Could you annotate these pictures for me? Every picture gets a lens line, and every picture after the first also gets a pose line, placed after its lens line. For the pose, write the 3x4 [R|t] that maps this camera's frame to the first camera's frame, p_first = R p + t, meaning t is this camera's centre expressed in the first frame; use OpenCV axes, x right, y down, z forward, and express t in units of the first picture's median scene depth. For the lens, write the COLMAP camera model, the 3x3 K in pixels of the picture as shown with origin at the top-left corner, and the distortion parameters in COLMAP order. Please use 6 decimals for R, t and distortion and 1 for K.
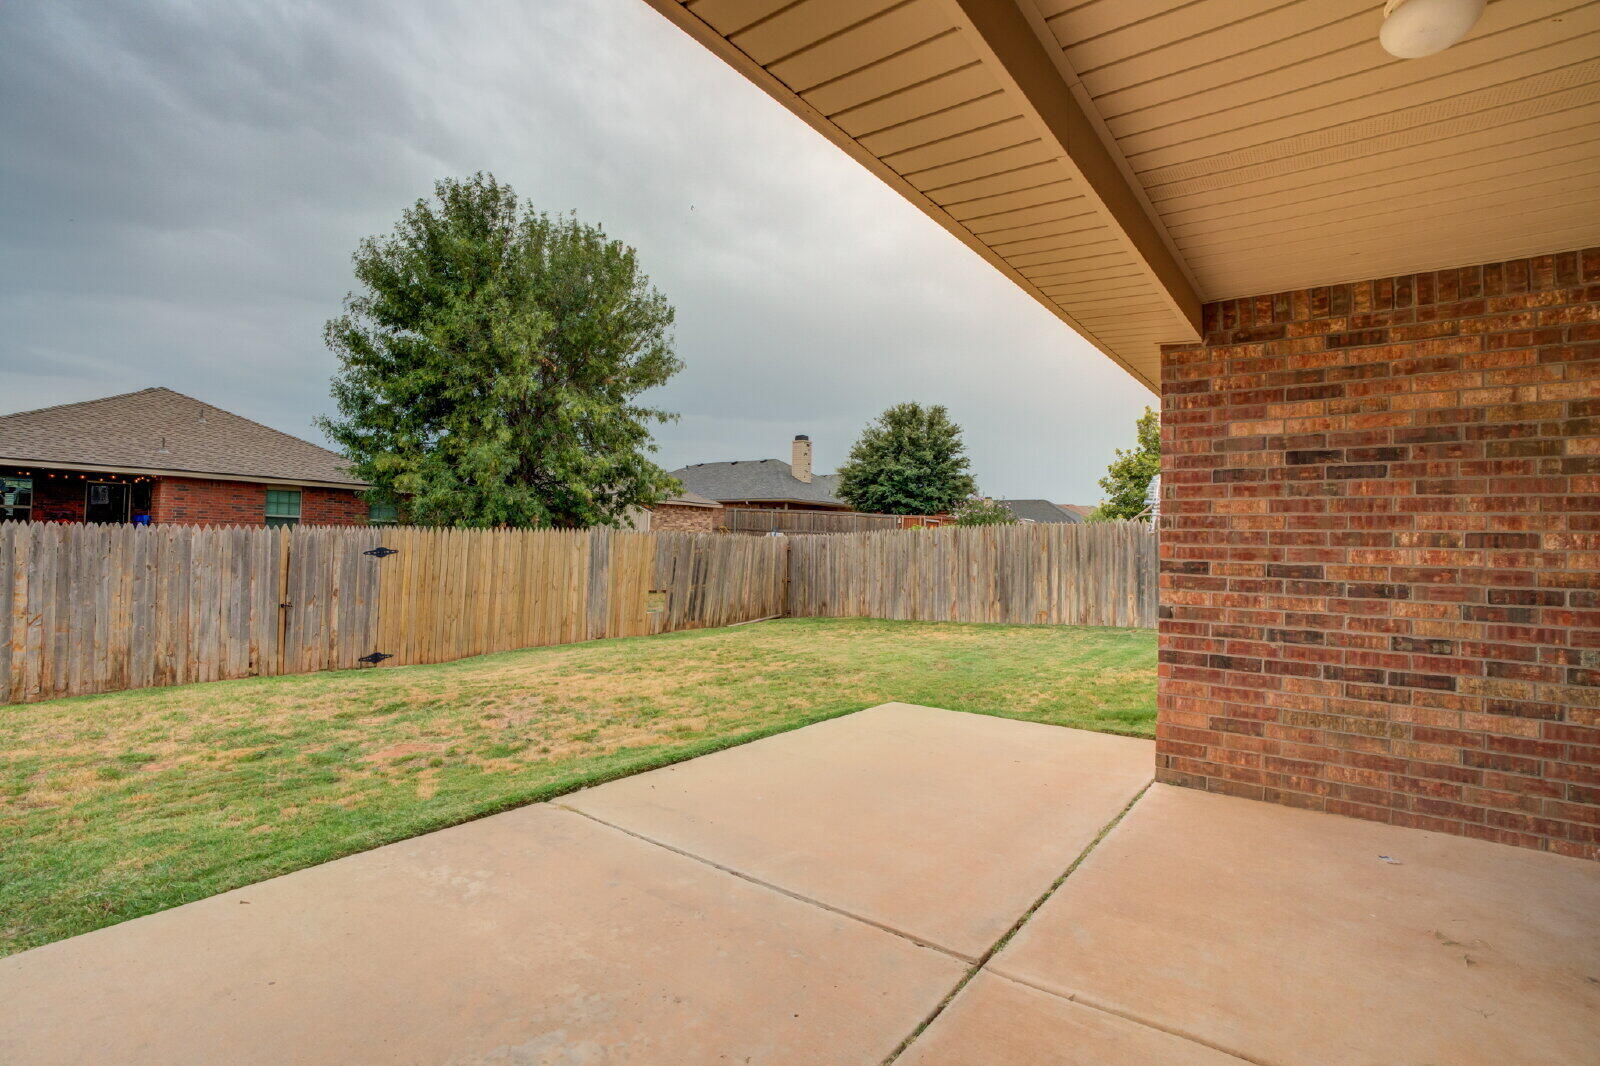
lens RADIAL K [[747.5, 0, 805.3], [0, 747.5, 551.9], [0, 0, 1]] dist [-0.073052, 0.027318]
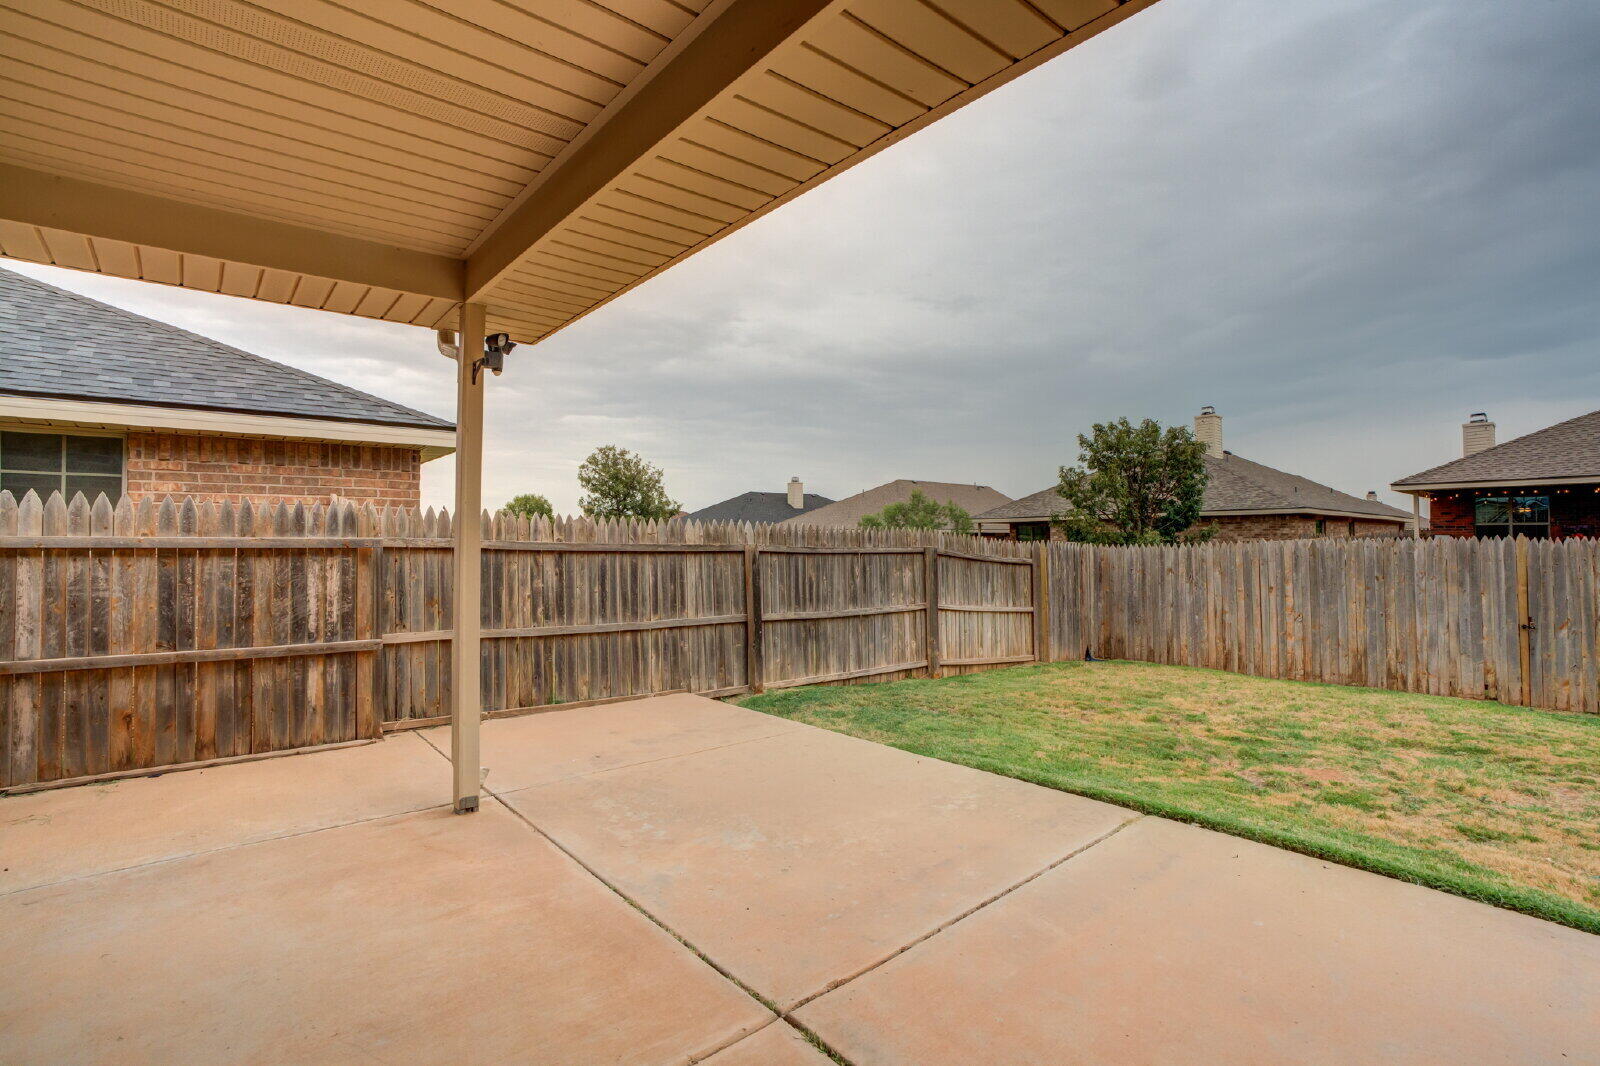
lens RADIAL K [[747.5, 0, 805.3], [0, 747.5, 551.9], [0, 0, 1]] dist [-0.073052, 0.027318]
pose [[-0.211836, -0.013001, -0.977219, 0.420272], [-0.011033, 0.999880, -0.010911, 0.003784], [0.977243, 0.008470, -0.211954, 0.459094]]
